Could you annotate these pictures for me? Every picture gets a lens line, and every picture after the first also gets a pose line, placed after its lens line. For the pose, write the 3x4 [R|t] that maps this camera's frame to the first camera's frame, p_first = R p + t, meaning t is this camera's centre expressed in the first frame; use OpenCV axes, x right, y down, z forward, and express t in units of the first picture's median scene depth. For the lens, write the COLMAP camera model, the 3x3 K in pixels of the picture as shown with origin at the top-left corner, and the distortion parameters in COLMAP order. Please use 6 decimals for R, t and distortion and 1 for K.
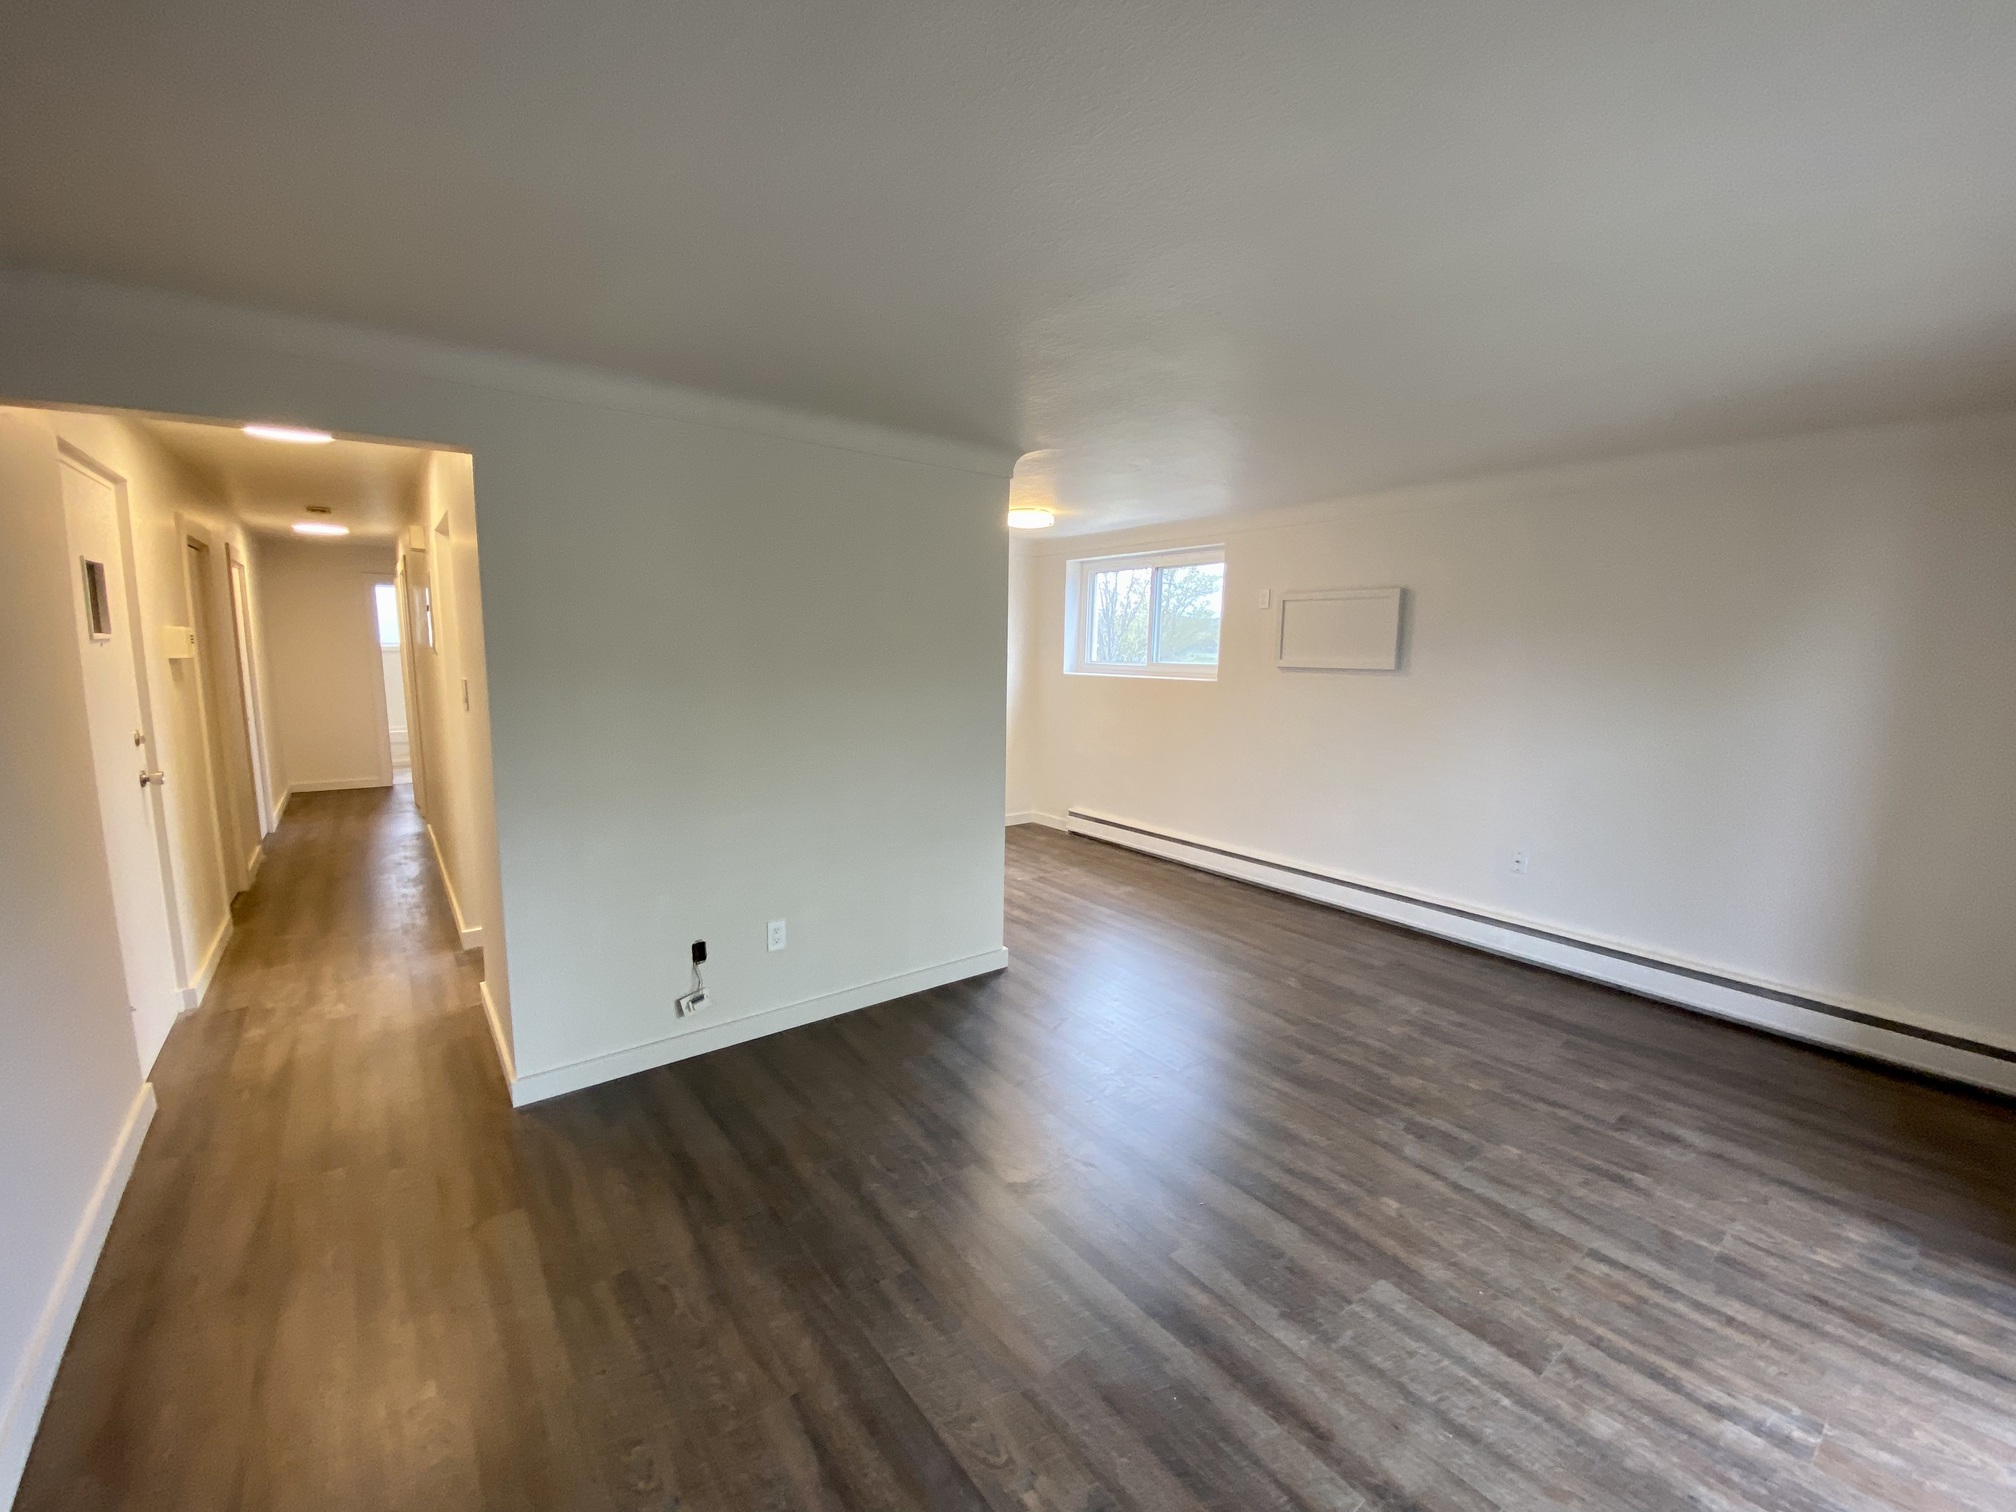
lens RADIAL K [[822.3, 0, 1006.6], [0, 822.3, 756.8], [0, 0, 1]] dist [0.027515, -0.020870]
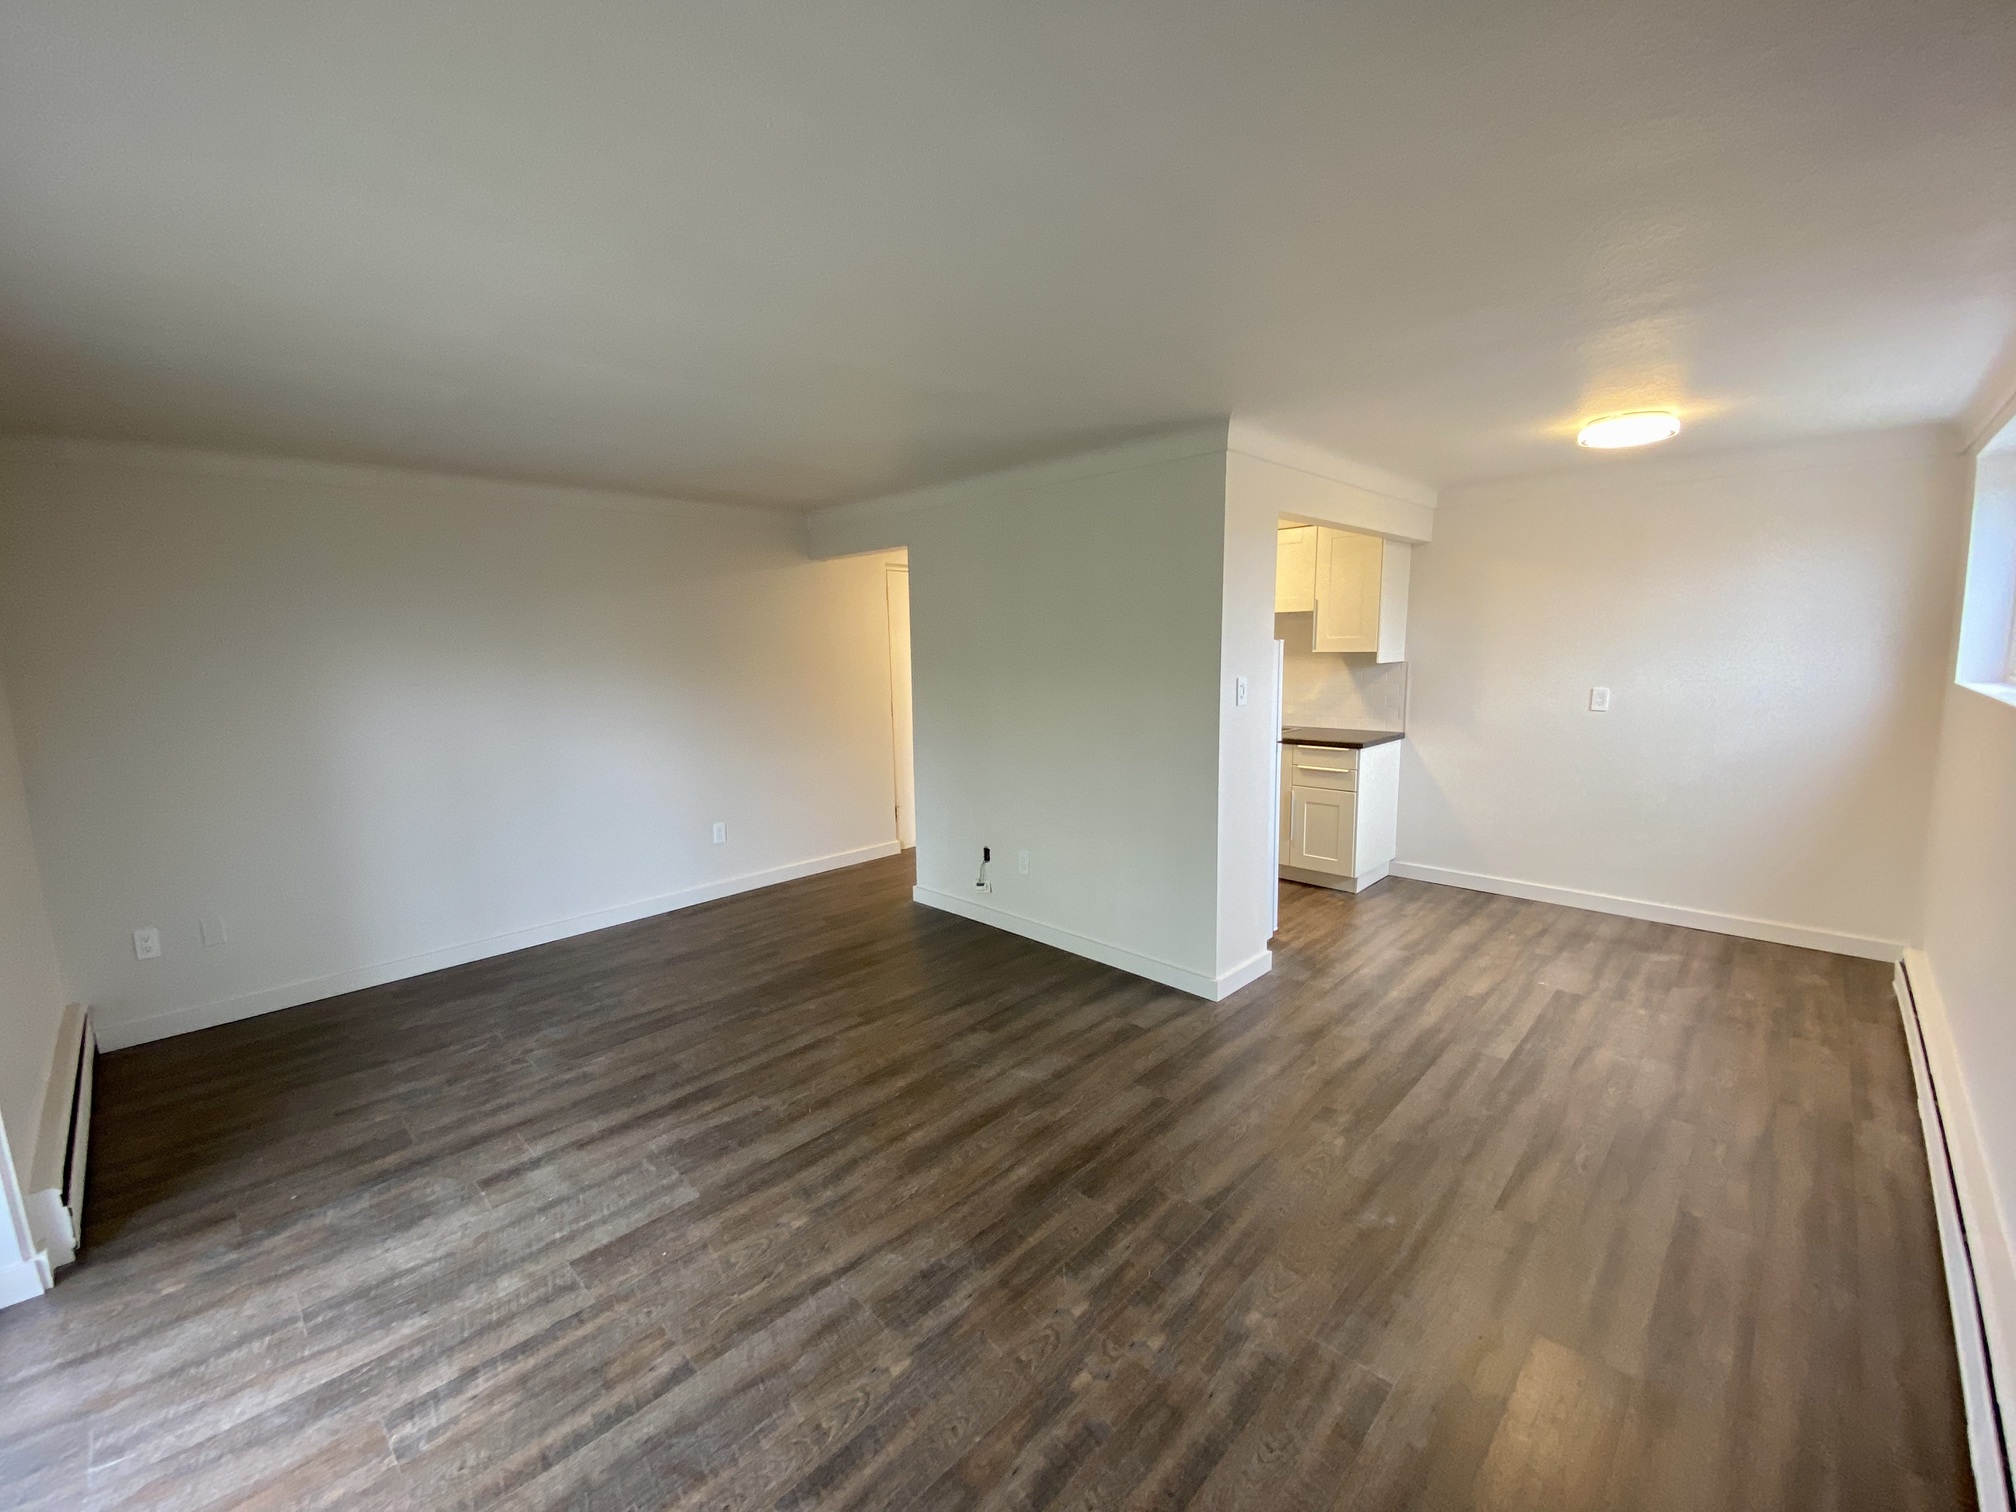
lens RADIAL K [[822.3, 0, 1006.6], [0, 822.3, 756.8], [0, 0, 1]] dist [0.027515, -0.020870]
pose [[0.143822, 0.116343, -0.982741, 1.689846], [-0.114227, 0.988379, 0.100294, -0.144725], [0.982989, 0.097831, 0.155440, 1.269082]]
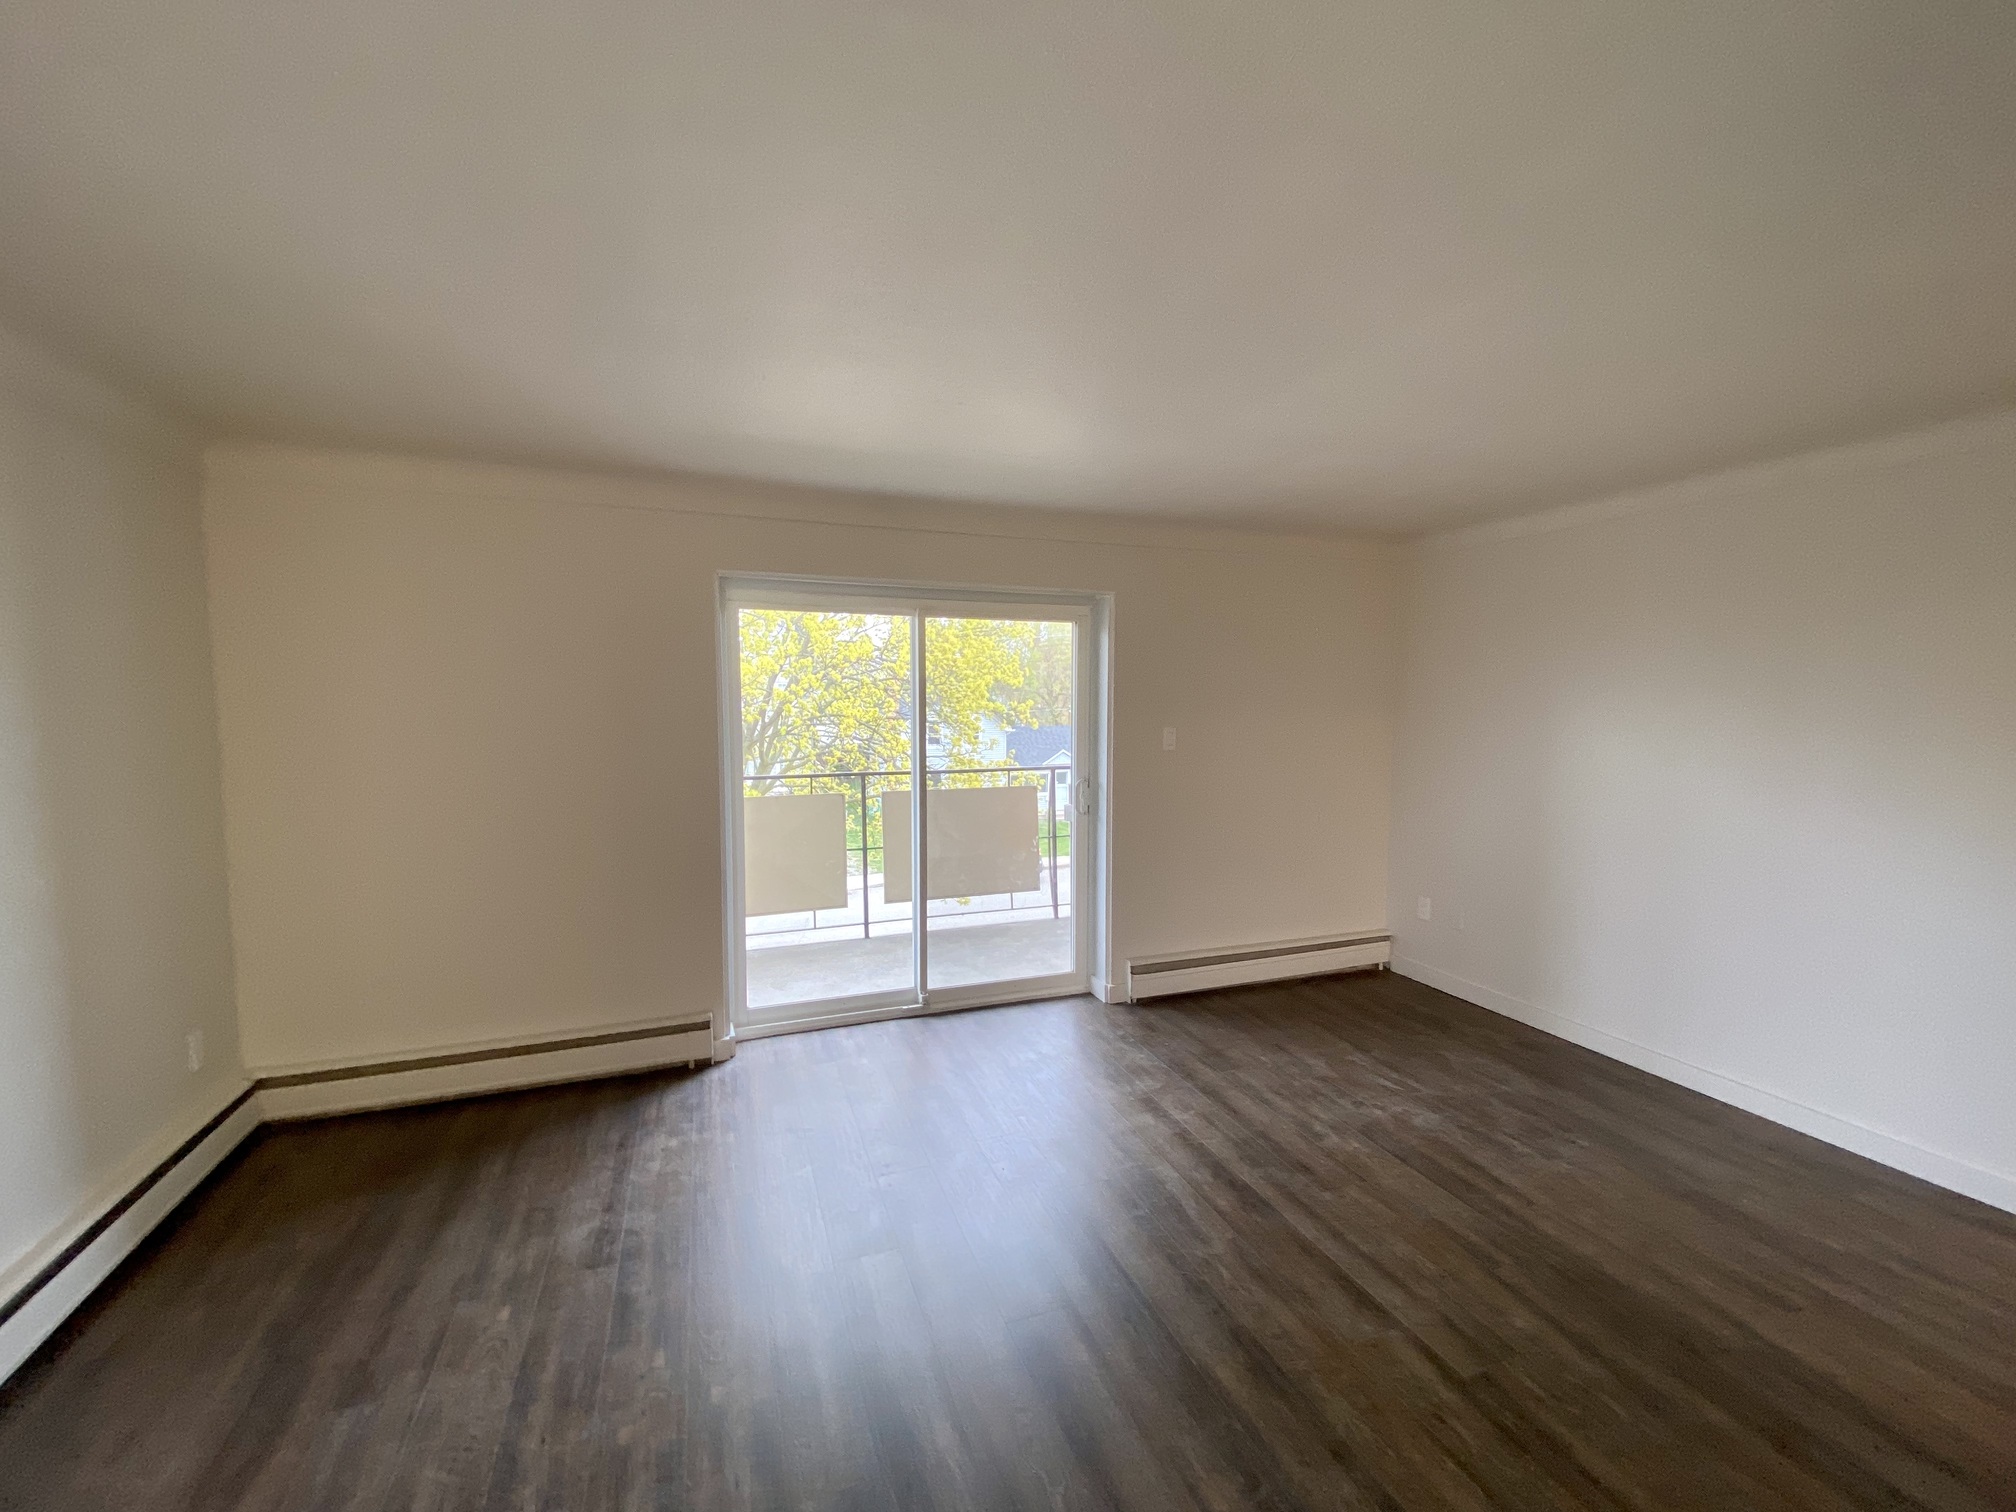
lens RADIAL K [[822.3, 0, 1006.6], [0, 822.3, 756.8], [0, 0, 1]] dist [0.027515, -0.020870]
pose [[-0.952659, -0.039182, 0.301507, 0.199830], [0.025190, 0.978081, 0.206695, -0.298252], [-0.302997, 0.204505, -0.930790, 2.224323]]
